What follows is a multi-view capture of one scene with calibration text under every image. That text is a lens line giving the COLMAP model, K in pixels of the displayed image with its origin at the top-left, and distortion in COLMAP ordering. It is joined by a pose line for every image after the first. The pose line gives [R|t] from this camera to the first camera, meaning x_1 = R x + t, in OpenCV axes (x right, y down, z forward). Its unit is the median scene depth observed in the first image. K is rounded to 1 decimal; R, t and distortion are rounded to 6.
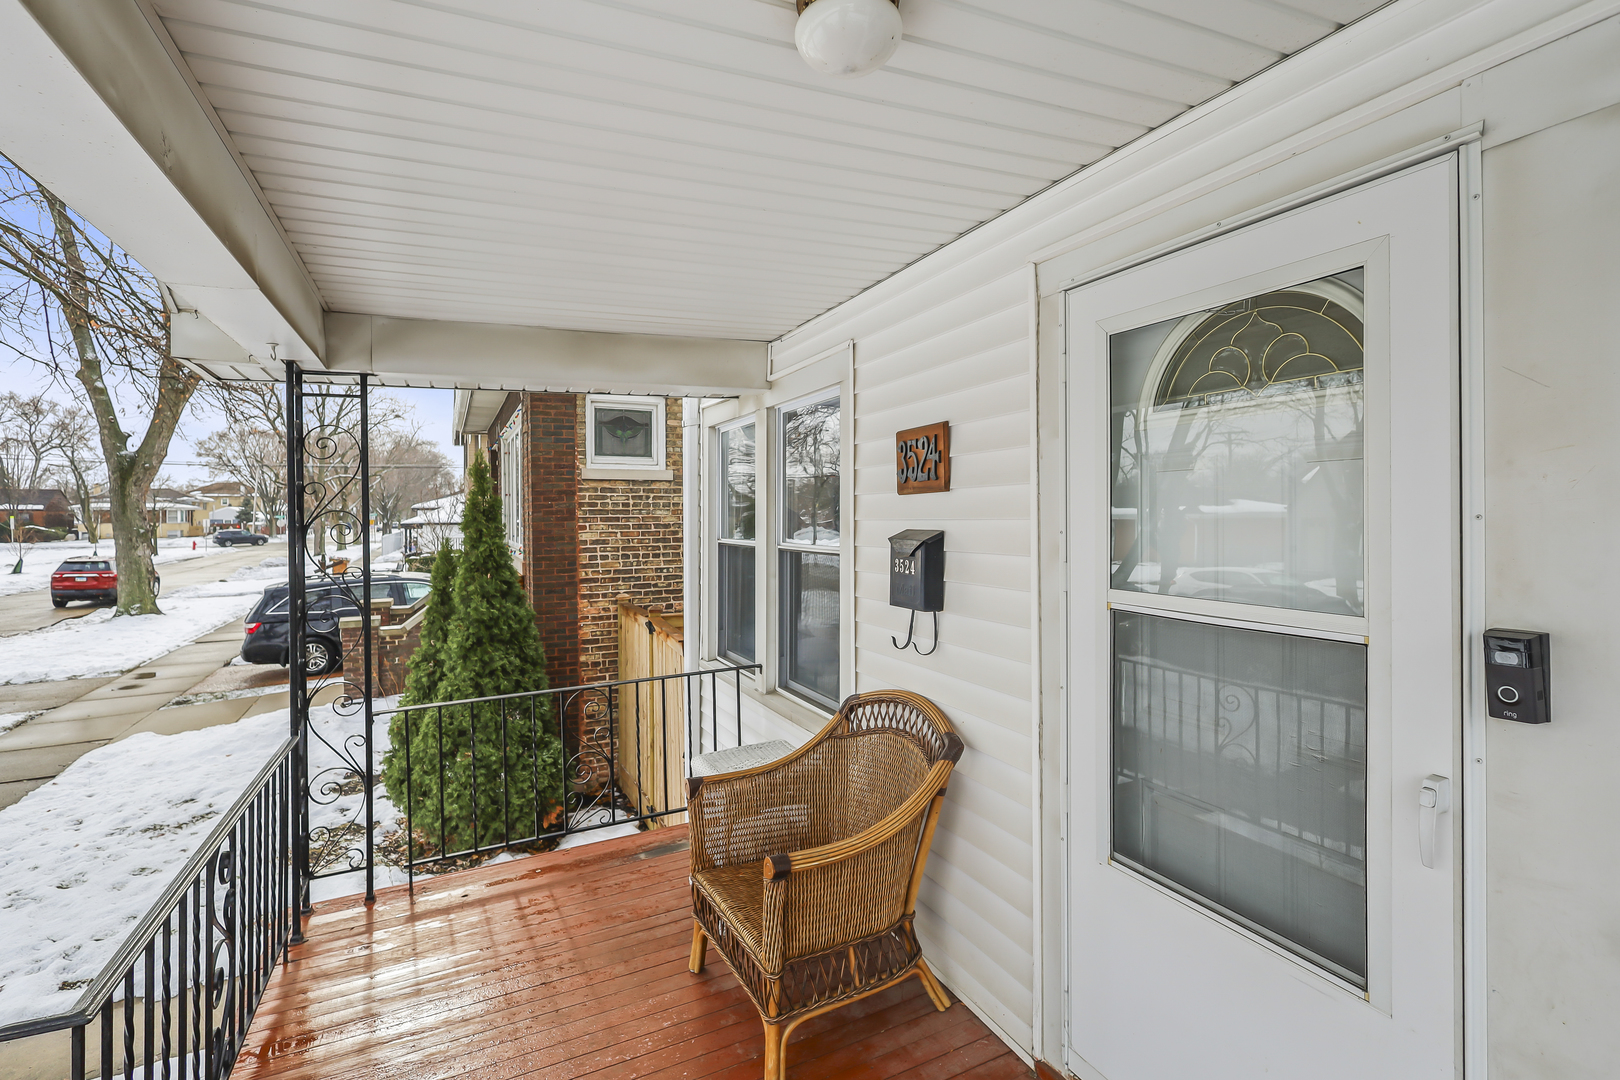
lens RADIAL K [[754.7, 0, 806.5], [0, 754.7, 545.2], [0, 0, 1]] dist [0.000150, 0.000298]
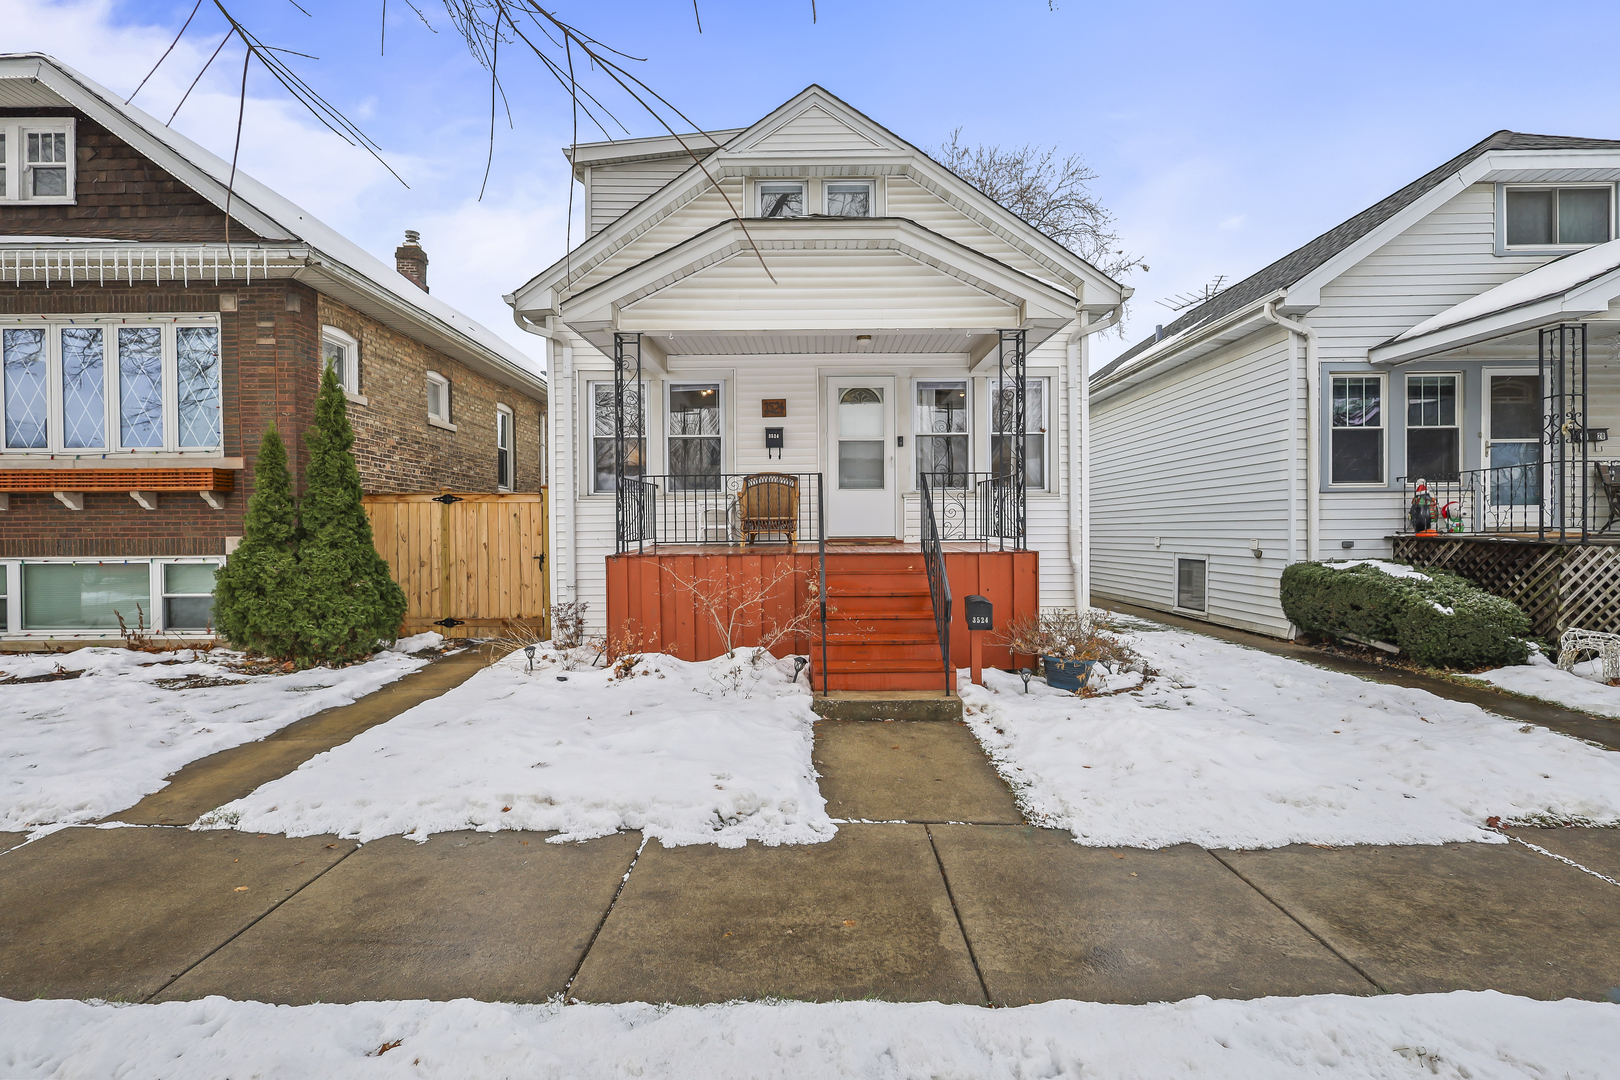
lens RADIAL K [[754.7, 0, 806.5], [0, 754.7, 545.2], [0, 0, 1]] dist [0.000150, 0.000298]
pose [[0.428077, -0.010264, 0.903684, -3.133725], [0.041595, 0.999100, -0.008356, 0.598198], [-0.902785, 0.041166, 0.428118, -0.707507]]
